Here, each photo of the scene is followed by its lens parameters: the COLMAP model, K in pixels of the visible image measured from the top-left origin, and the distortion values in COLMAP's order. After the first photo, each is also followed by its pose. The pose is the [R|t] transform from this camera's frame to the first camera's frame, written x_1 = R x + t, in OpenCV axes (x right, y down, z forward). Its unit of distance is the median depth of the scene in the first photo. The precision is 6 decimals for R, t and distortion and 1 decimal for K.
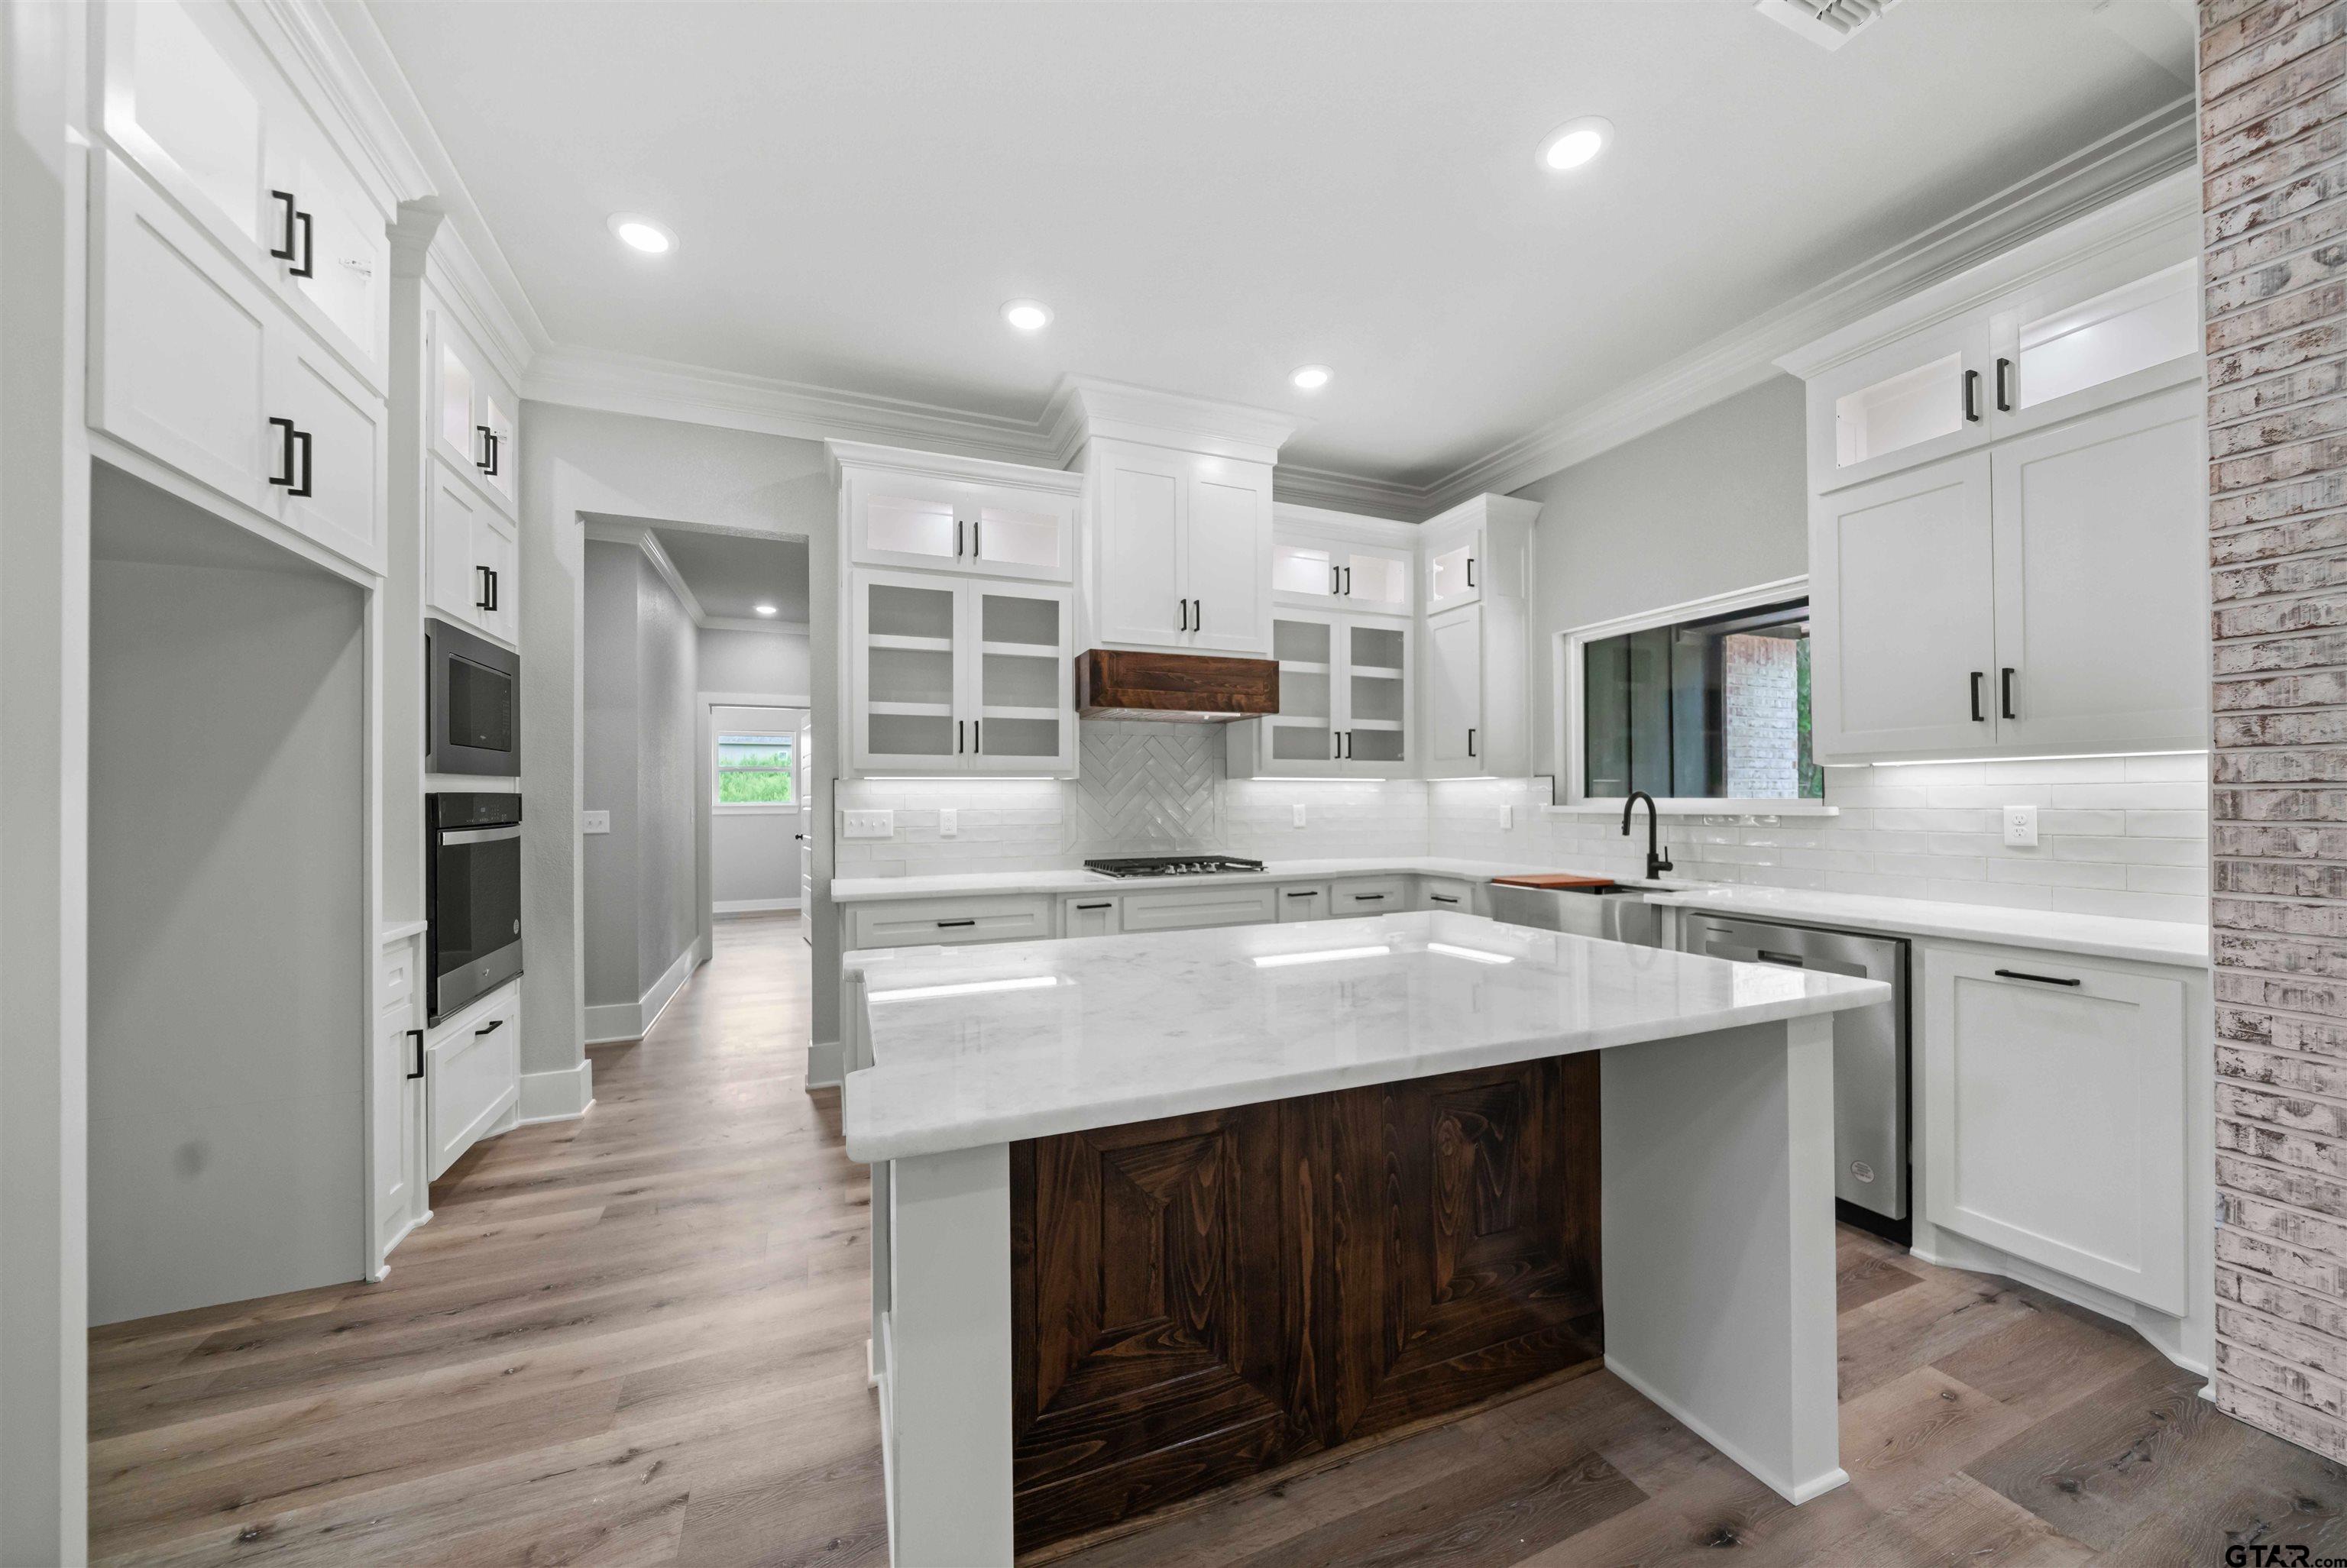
lens RADIAL K [[816.4, 0, 1158.1], [0, 816.4, 791.3], [0, 0, 1]] dist [-0.003612, -0.000056]
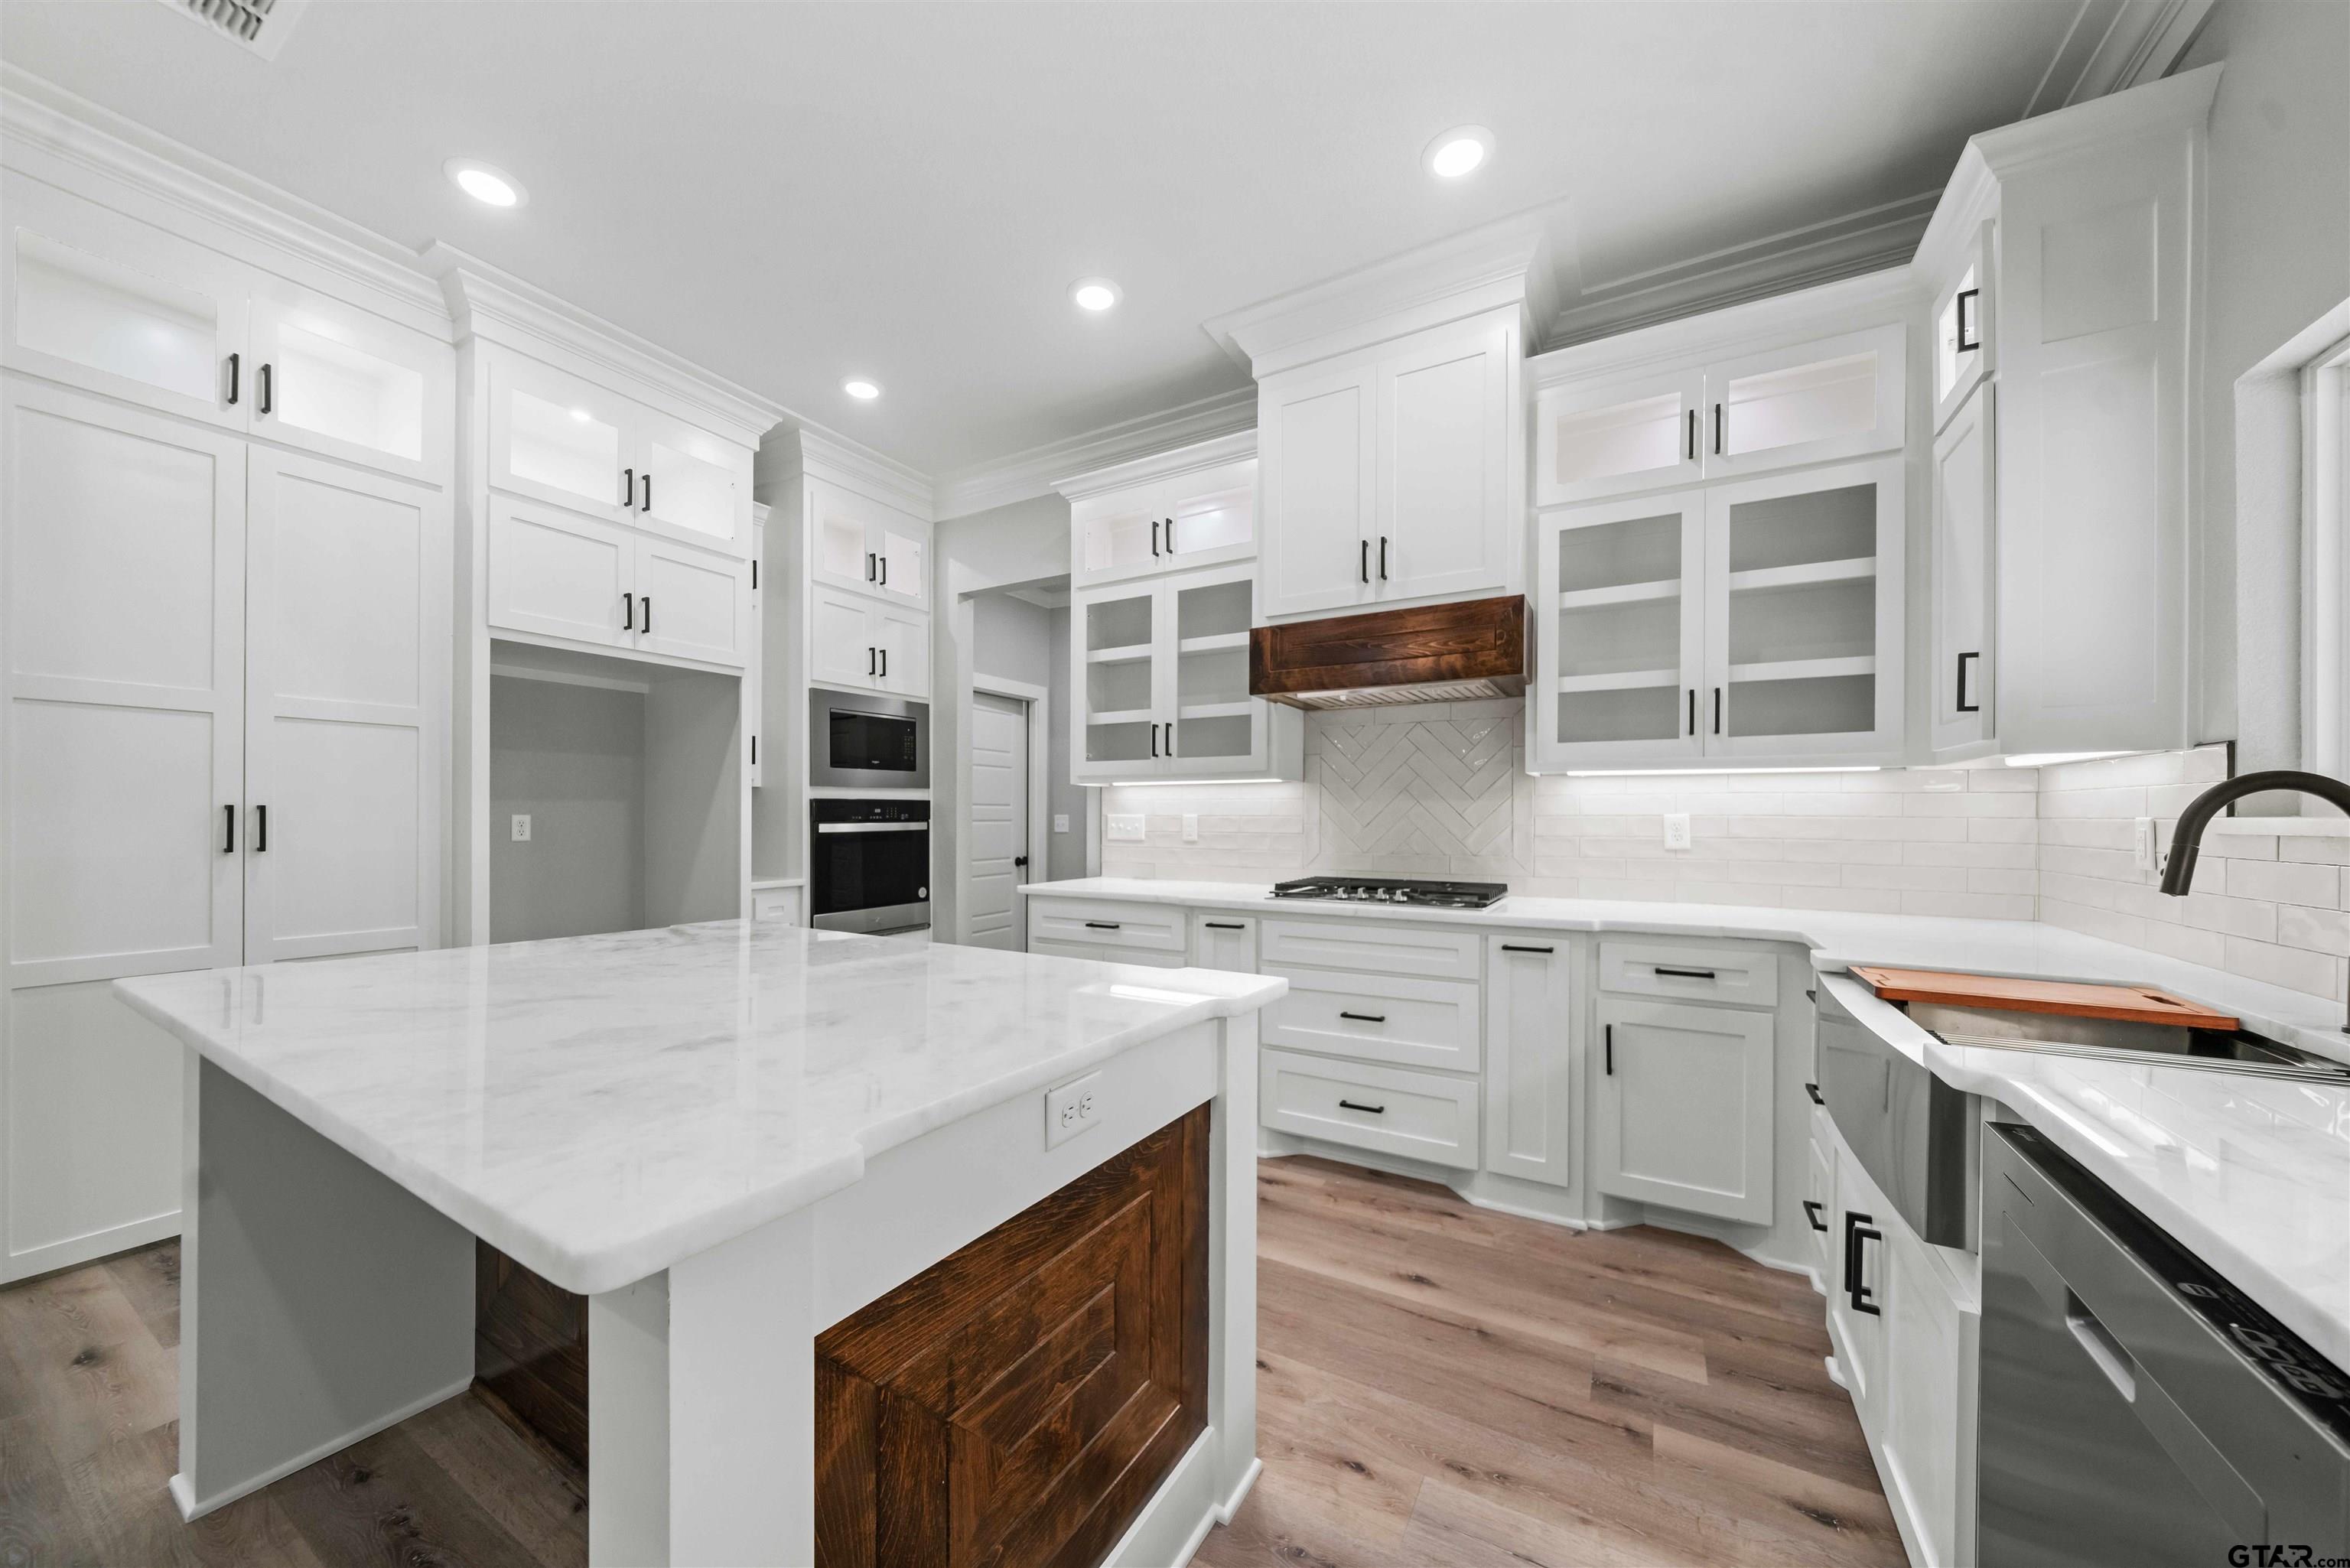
lens RADIAL K [[817.5, 0, 1173.6], [0, 817.5, 814.6], [0, 0, 1]] dist [-0.005493, -0.000032]
pose [[0.616076, 0.005733, -0.787665, 0.523501], [0.000569, 0.999970, 0.007723, 0.014649], [0.787686, -0.005206, 0.616055, 0.386150]]
